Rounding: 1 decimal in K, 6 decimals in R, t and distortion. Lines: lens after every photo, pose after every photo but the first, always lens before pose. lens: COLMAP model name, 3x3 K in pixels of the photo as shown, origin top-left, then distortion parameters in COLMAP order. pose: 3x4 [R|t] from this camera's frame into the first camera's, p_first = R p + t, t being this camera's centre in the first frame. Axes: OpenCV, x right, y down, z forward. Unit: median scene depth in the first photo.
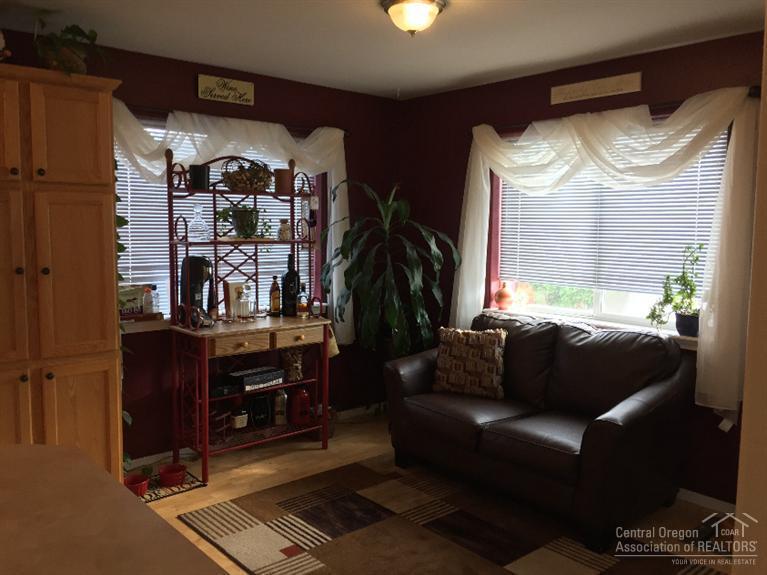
lens RADIAL K [[640.7, 0, 366.2], [0, 640.7, 284.5], [0, 0, 1]] dist [0.006520, -0.000487]
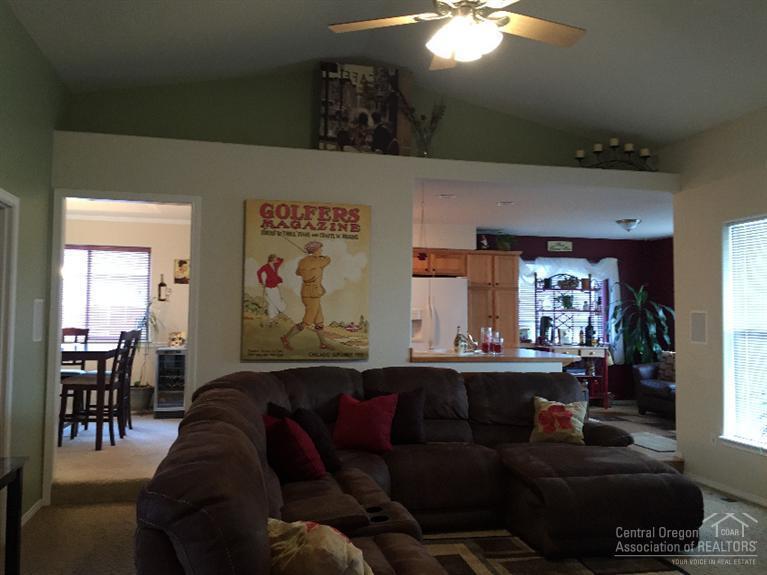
lens RADIAL K [[640.7, 0, 366.2], [0, 640.7, 284.5], [0, 0, 1]] dist [0.006520, -0.000487]
pose [[0.880987, -0.022862, -0.472587, 0.264048], [-0.047794, 0.989423, -0.136961, 0.190624], [0.470719, 0.143248, 0.870576, -1.355831]]
